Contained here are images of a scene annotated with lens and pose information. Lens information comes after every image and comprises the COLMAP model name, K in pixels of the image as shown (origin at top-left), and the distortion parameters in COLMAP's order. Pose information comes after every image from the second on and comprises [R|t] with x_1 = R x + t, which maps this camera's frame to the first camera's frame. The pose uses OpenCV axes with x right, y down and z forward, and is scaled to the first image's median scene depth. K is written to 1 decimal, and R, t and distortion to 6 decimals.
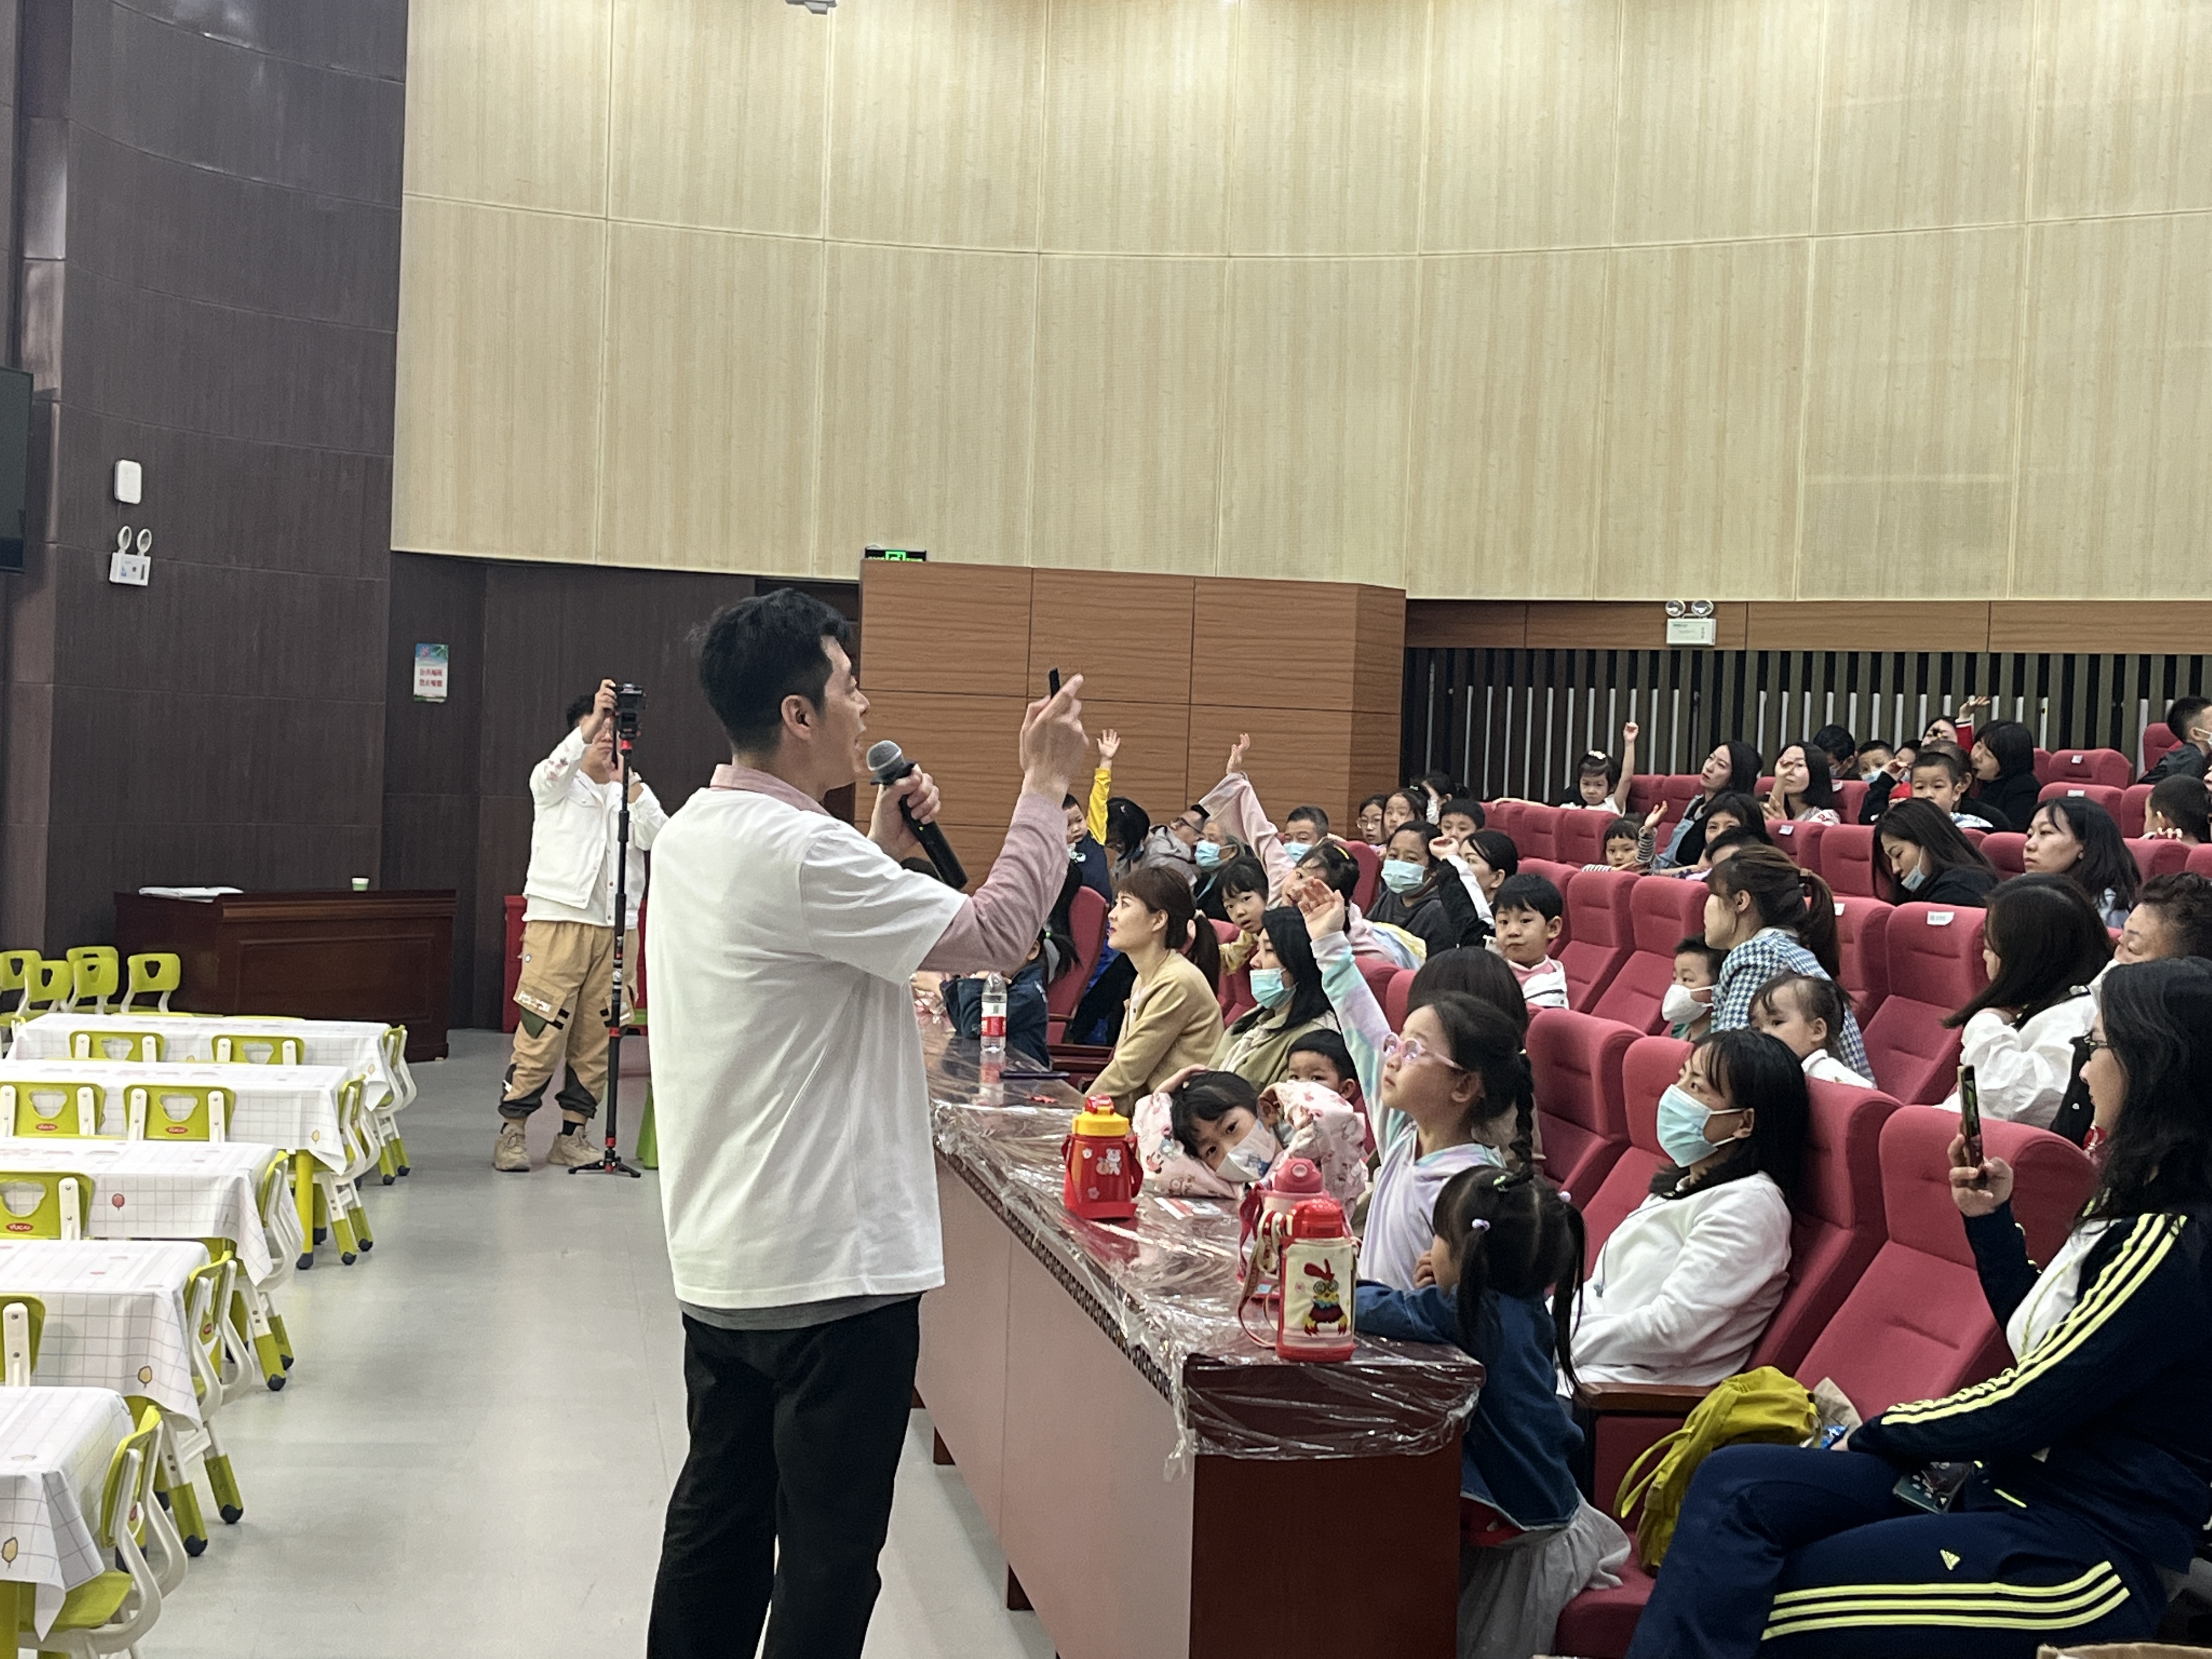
lens RADIAL K [[3286.7, 0, 1105.3], [0, 3286.7, 840.6], [0, 0, 1]] dist [-0.031790, 0.000000]
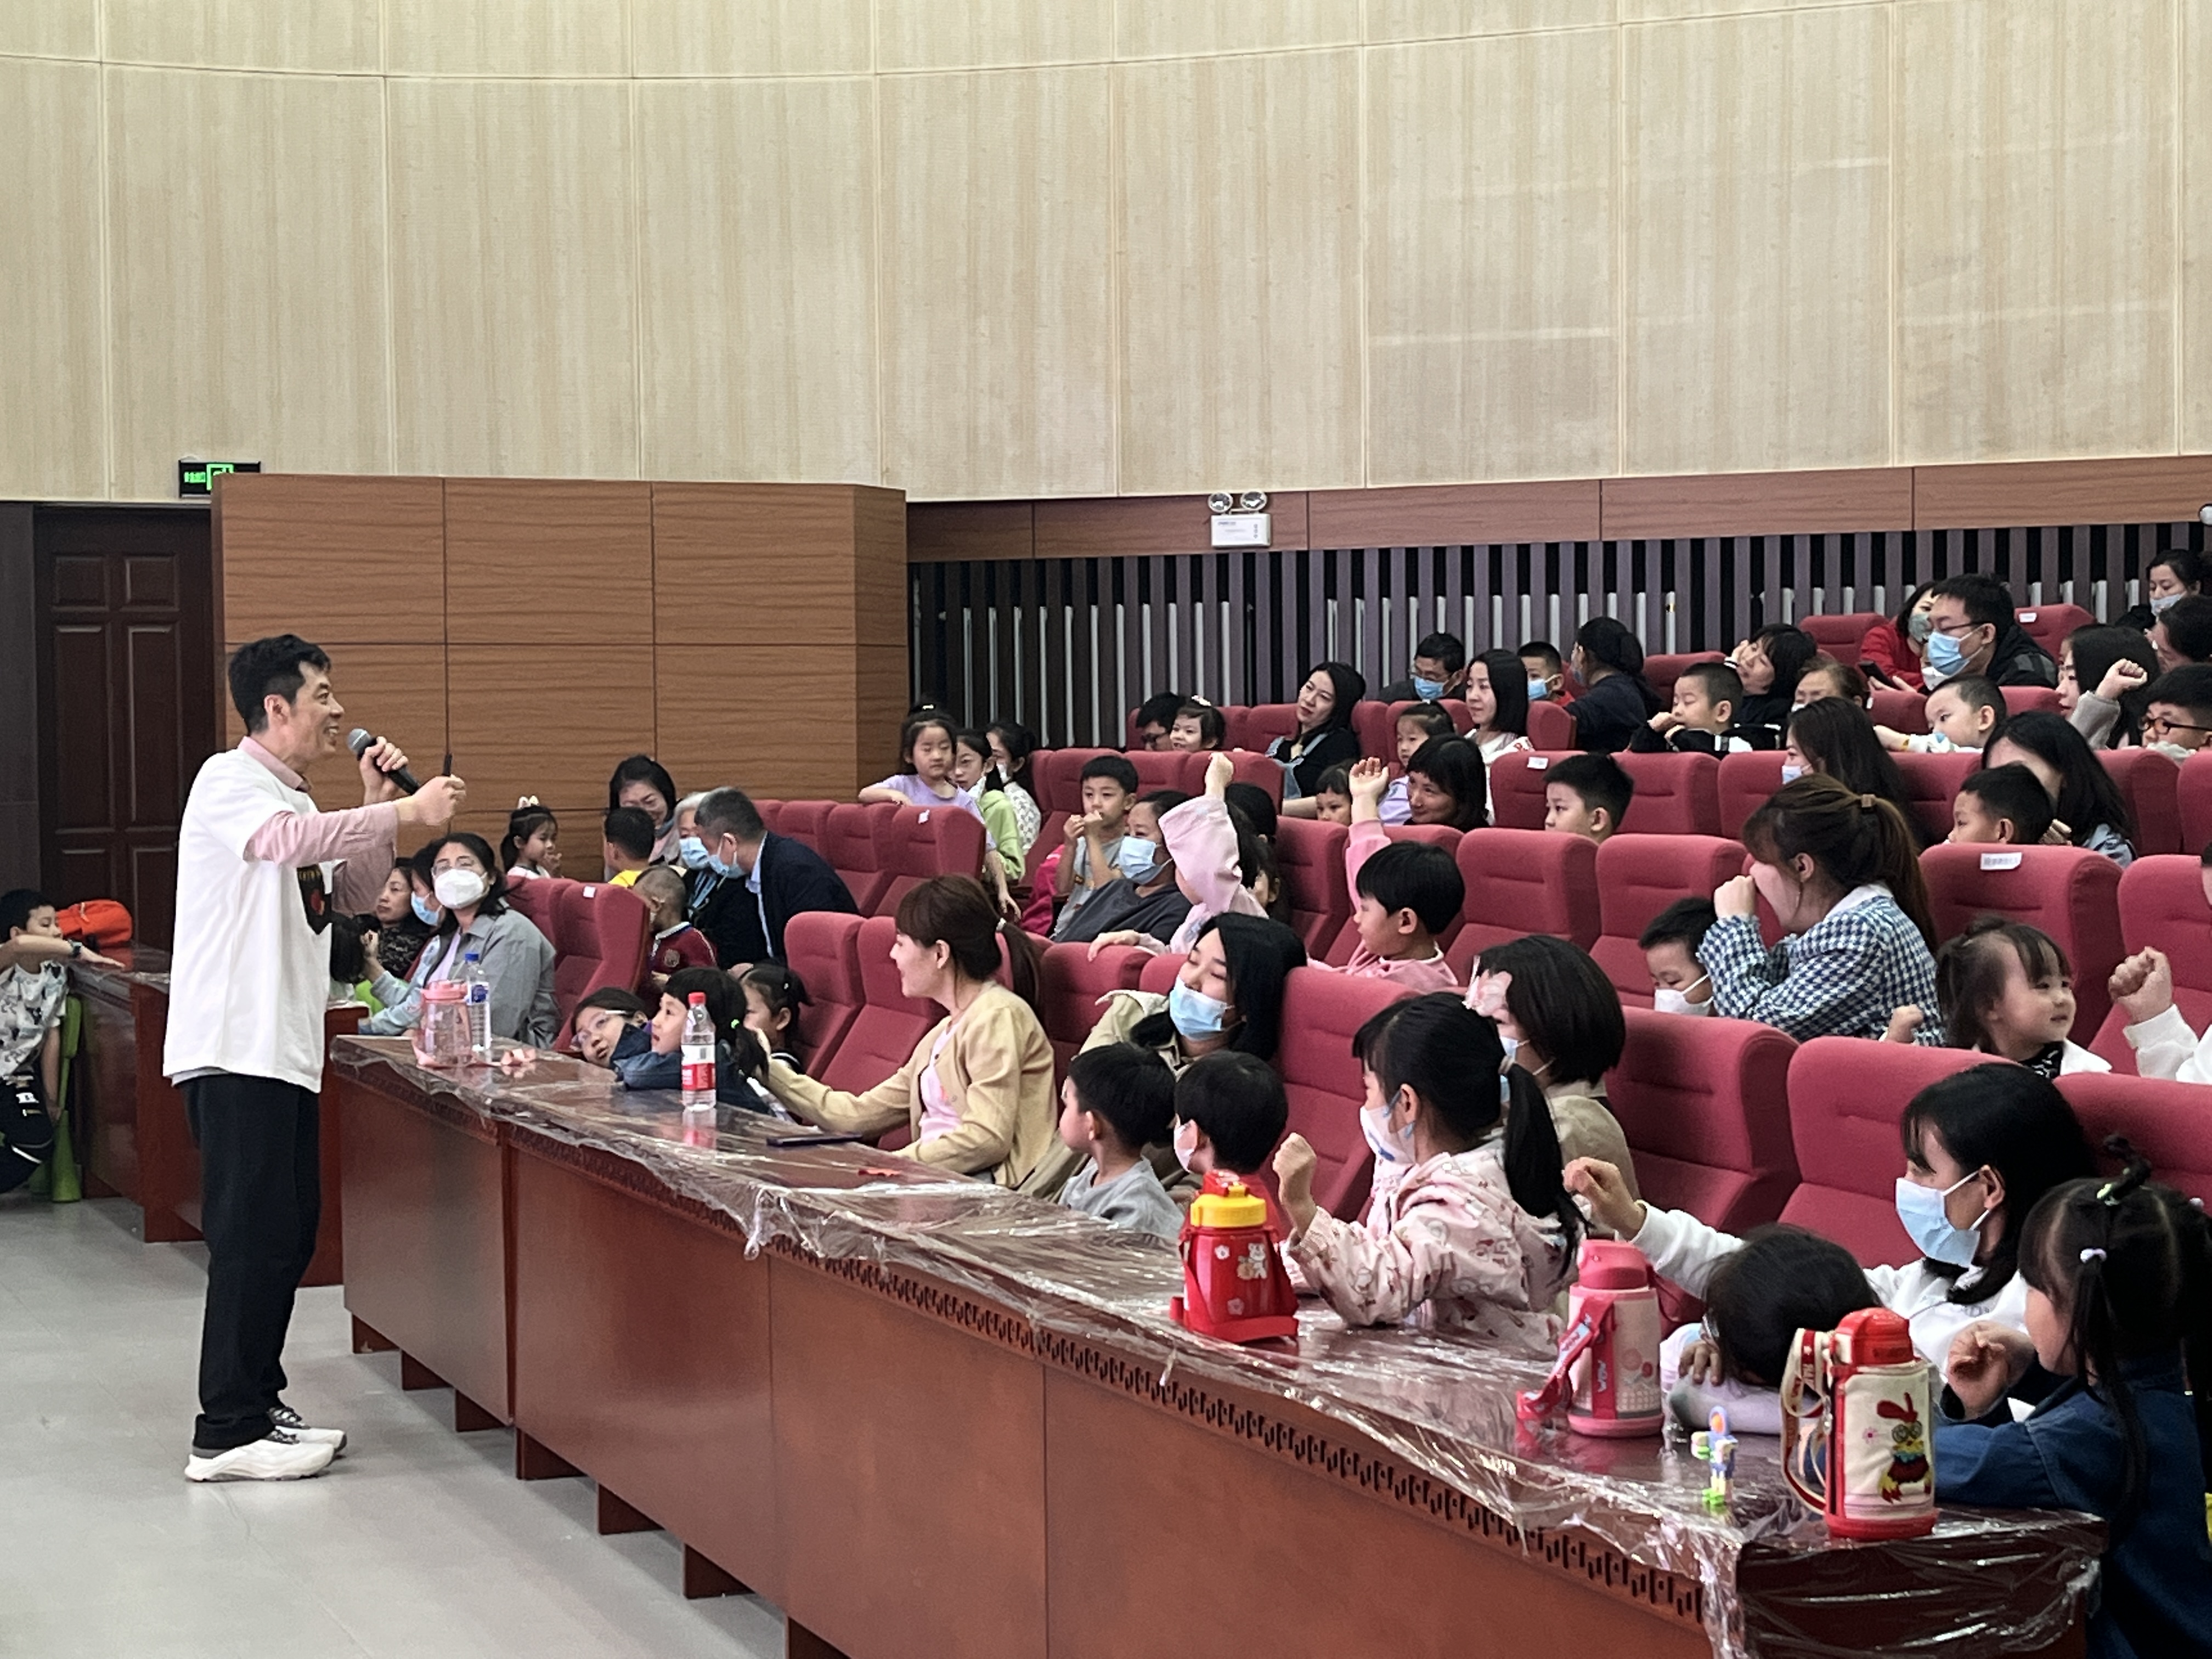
lens RADIAL K [[3887.5, 0, 1105.7], [0, 3887.5, 820.2], [0, 0, 1]] dist [0.044520, 0.000000]
pose [[0.972488, -0.053325, 0.226765, -0.079395], [0.052134, 0.998577, 0.011245, -0.004003], [-0.227042, 0.000887, 0.973884, 0.061185]]
